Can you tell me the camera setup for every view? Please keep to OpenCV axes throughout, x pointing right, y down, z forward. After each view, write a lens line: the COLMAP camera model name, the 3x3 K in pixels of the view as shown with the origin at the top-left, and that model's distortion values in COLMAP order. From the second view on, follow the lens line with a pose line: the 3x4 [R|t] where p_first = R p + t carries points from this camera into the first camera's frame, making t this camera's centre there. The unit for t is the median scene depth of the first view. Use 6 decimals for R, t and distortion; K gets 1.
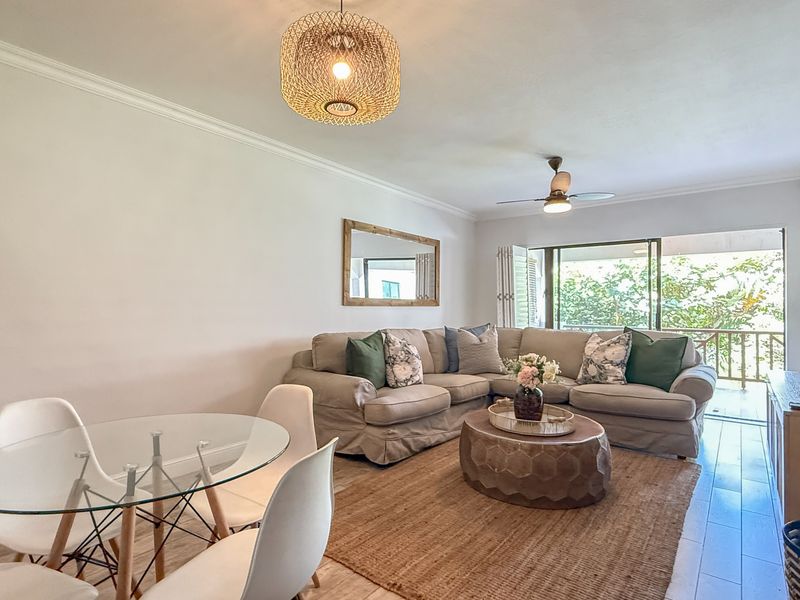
lens RADIAL K [[433.8, 0, 400.0], [0, 433.8, 300.0], [0, 0, 1]] dist [0.001023, -0.001139]
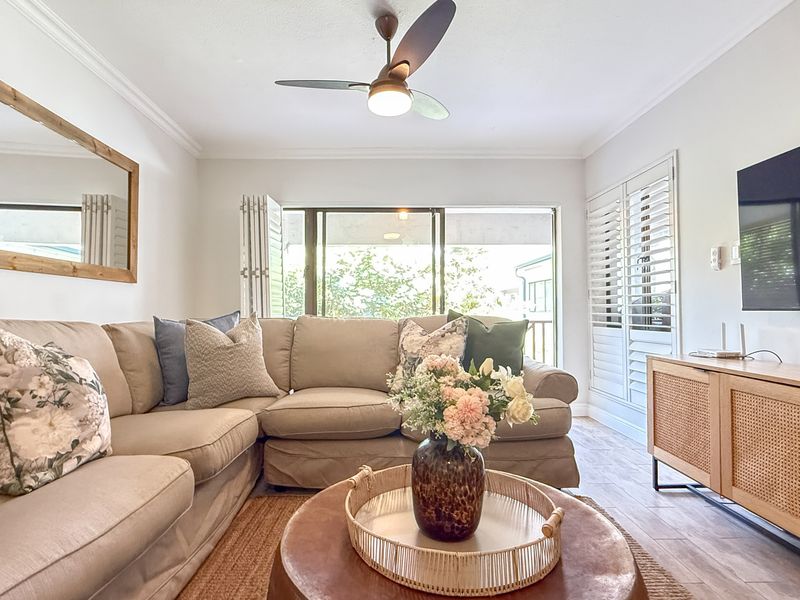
lens RADIAL K [[433.8, 0, 400.0], [0, 433.8, 300.0], [0, 0, 1]] dist [0.001023, -0.001139]
pose [[0.778478, 0.008709, 0.627611, 0.007107], [-0.004001, 0.999952, -0.008913, 0.047182], [-0.627659, 0.004427, 0.778476, 0.441297]]
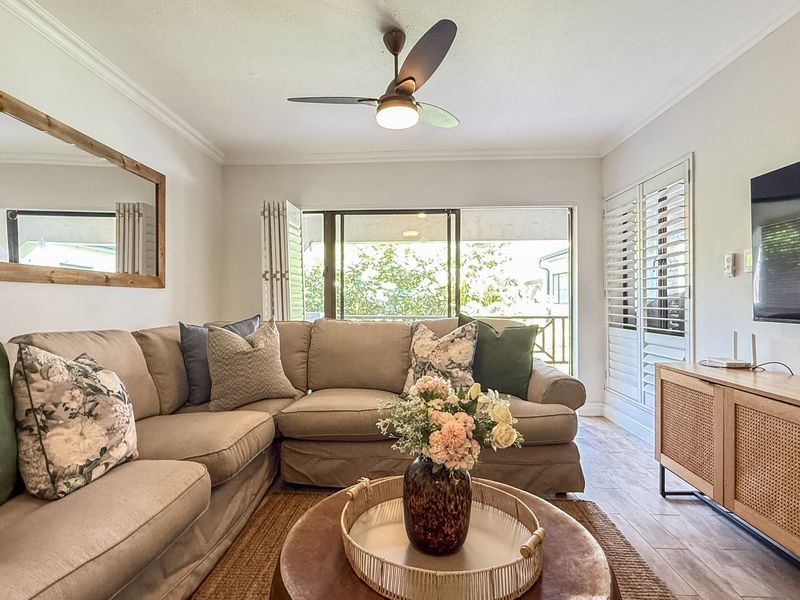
lens RADIAL K [[427.8, 0, 399.2], [0, 427.8, 301.0], [0, 0, 1]] dist [0.000013, 0.000165]
pose [[0.814959, -0.007975, 0.579464, 0.016805], [-0.002627, 0.999844, 0.017455, 0.024738], [-0.579513, -0.015747, 0.814811, 0.421704]]
